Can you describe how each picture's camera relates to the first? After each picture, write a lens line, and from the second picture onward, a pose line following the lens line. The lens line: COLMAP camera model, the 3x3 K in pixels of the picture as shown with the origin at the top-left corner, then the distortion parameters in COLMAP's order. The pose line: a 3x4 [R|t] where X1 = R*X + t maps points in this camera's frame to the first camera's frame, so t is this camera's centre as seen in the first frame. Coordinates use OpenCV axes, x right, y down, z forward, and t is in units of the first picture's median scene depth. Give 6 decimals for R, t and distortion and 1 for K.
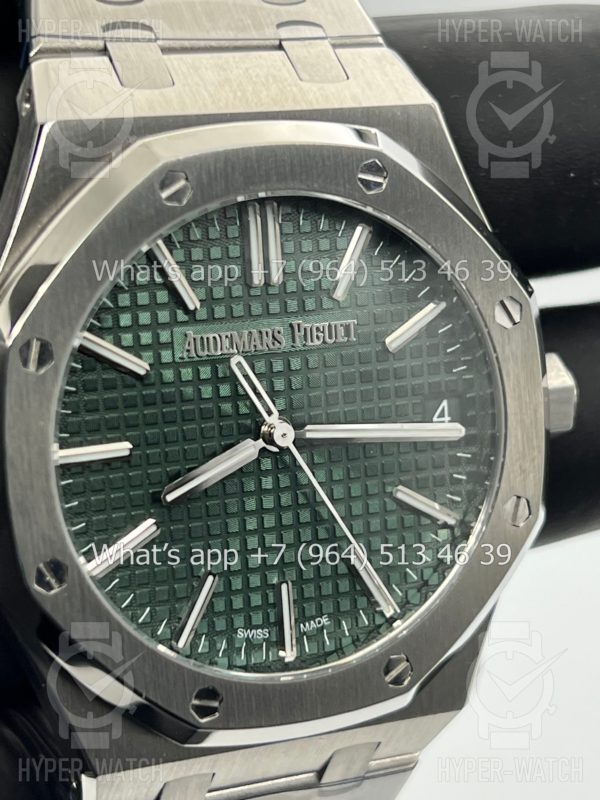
lens RADIAL K [[1914.5, 0, 300.0], [0, 1914.5, 400.0], [0, 0, 1]] dist [0.188413, -0.341328]
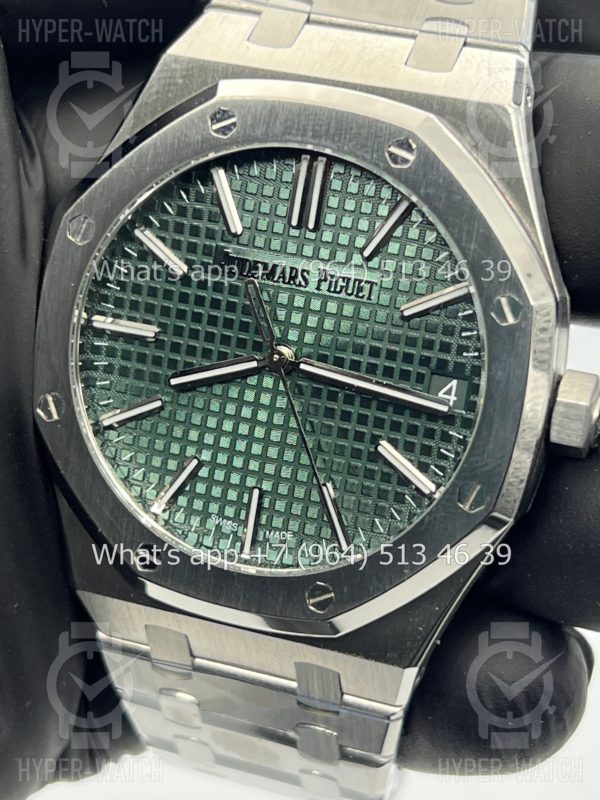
lens RADIAL K [[1914.5, 0, 300.0], [0, 1914.5, 400.0], [0, 0, 1]] dist [0.188413, -0.341328]
pose [[0.743057, 0.250871, -0.620427, 0.710423], [-0.286502, 0.957075, 0.043865, -0.012098], [0.604799, 0.145160, 0.783037, 0.121508]]
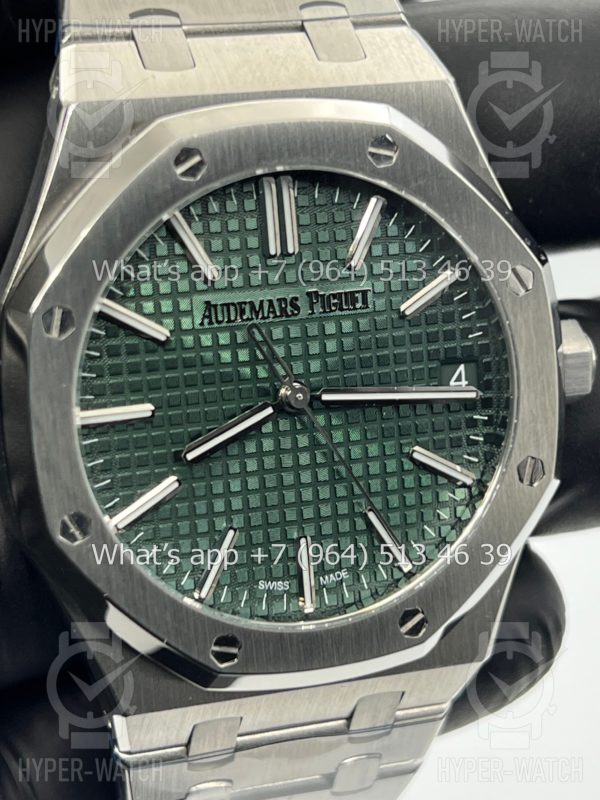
lens RADIAL K [[1914.5, 0, 300.0], [0, 1914.5, 400.0], [0, 0, 1]] dist [0.188413, -0.341328]
pose [[0.995292, -0.001744, -0.096910, 0.093702], [0.002598, 0.999959, 0.008691, 0.010482], [0.096891, -0.008902, 0.995255, -0.049781]]
